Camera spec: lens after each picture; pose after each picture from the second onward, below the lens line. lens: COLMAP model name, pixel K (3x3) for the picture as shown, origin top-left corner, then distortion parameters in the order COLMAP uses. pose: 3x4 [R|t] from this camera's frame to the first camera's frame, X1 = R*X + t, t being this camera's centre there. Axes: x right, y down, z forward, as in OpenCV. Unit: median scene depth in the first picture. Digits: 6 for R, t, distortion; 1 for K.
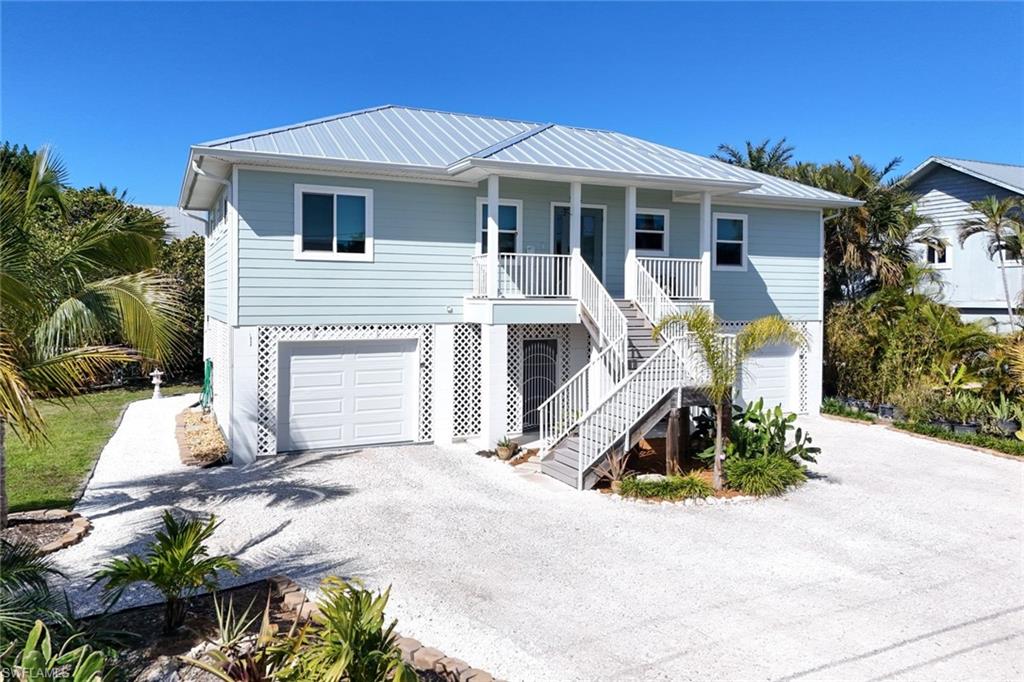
lens RADIAL K [[734.4, 0, 519.7], [0, 734.4, 330.7], [0, 0, 1]] dist [0.052057, -0.026876]
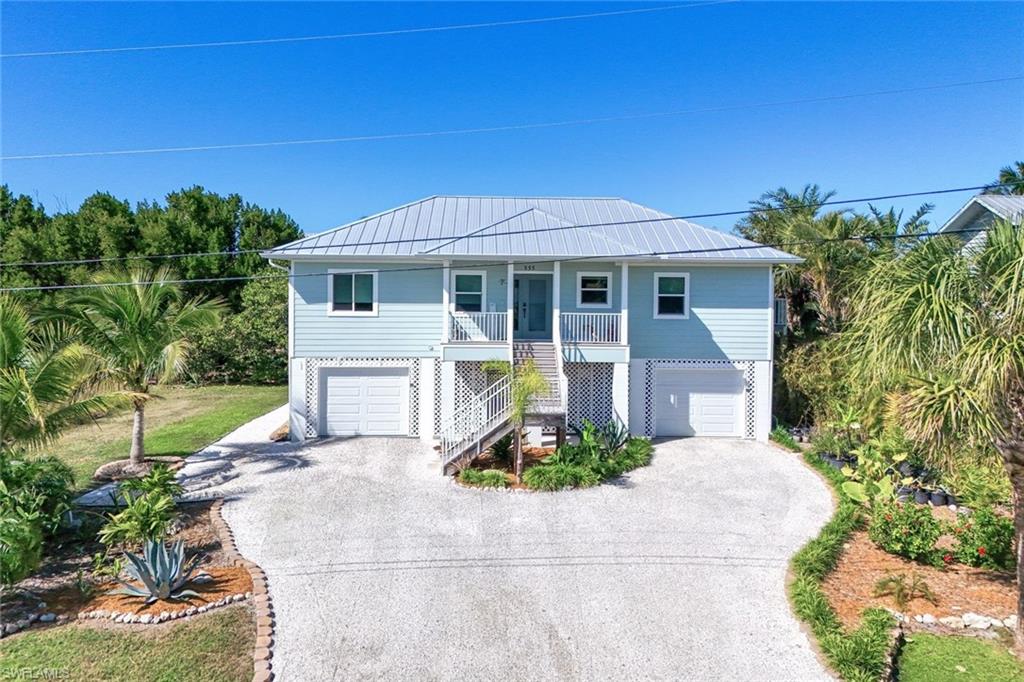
lens RADIAL K [[734.4, 0, 503.8], [0, 734.4, 332.9], [0, 0, 1]] dist [0.052057, -0.026876]
pose [[0.923295, 0.028190, -0.383055, 0.630963], [-0.021467, 0.999532, 0.021814, -0.099148], [0.383491, -0.011918, 0.923468, -0.310012]]
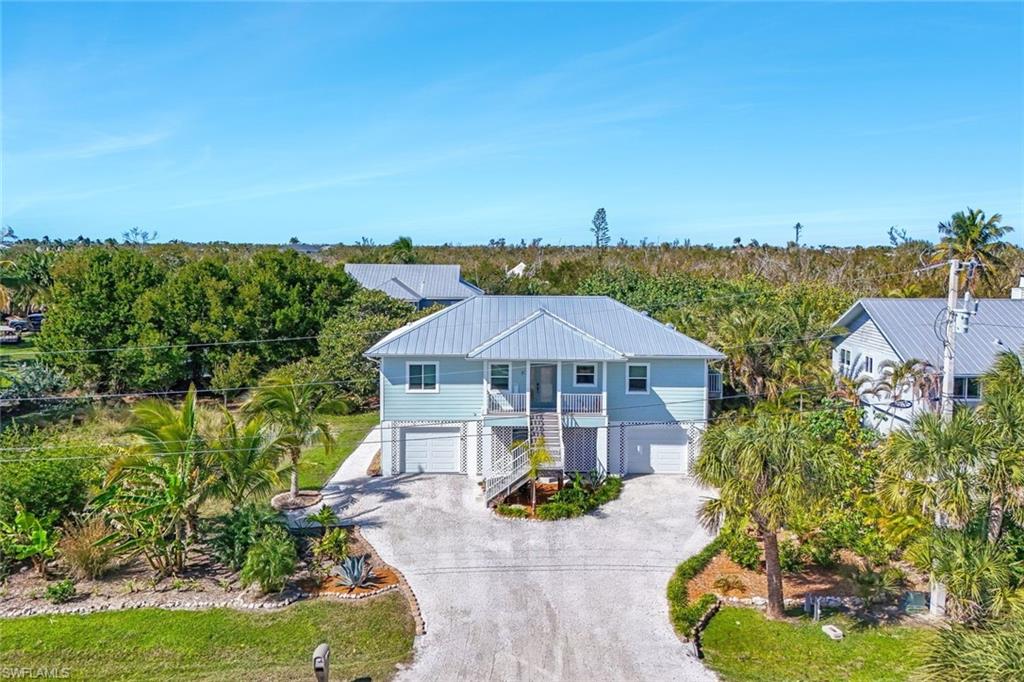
lens RADIAL K [[734.4, 0, 502.9], [0, 734.4, 332.0], [0, 0, 1]] dist [0.052057, -0.026876]
pose [[0.913241, 0.039341, -0.405516, 0.898362], [-0.018053, 0.998257, 0.056189, -0.416760], [0.407020, -0.043993, 0.912359, -0.986522]]
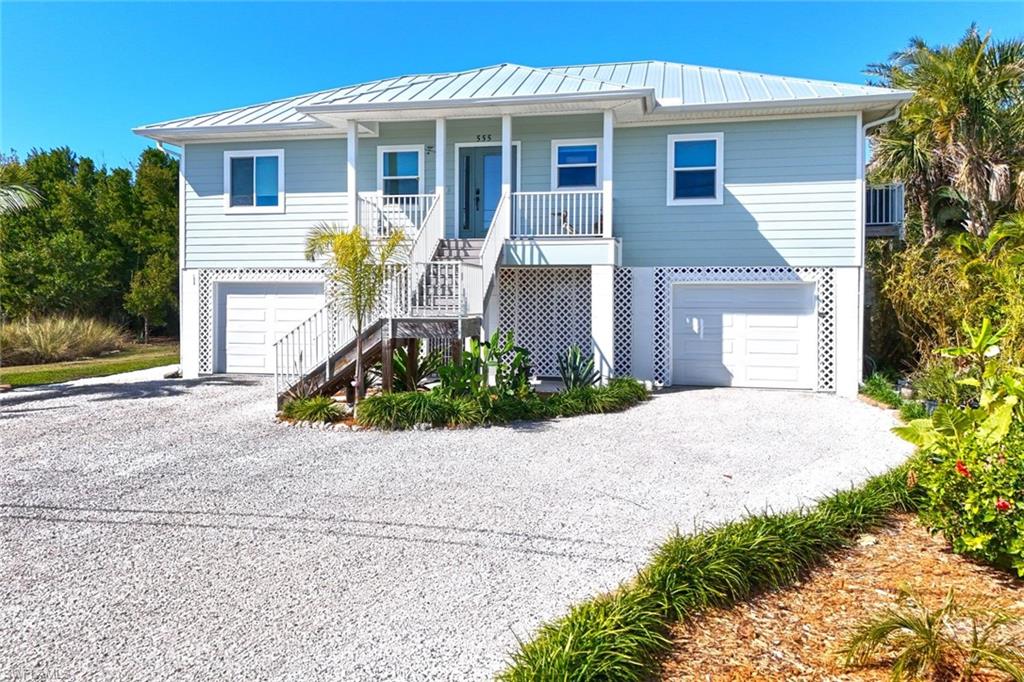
lens RADIAL K [[734.4, 0, 493.6], [0, 734.4, 333.4], [0, 0, 1]] dist [0.052057, -0.026876]
pose [[0.805922, 0.029029, -0.591310, 0.747073], [-0.024778, 0.999576, 0.015302, 0.067249], [0.591503, 0.002319, 0.806299, 0.273449]]
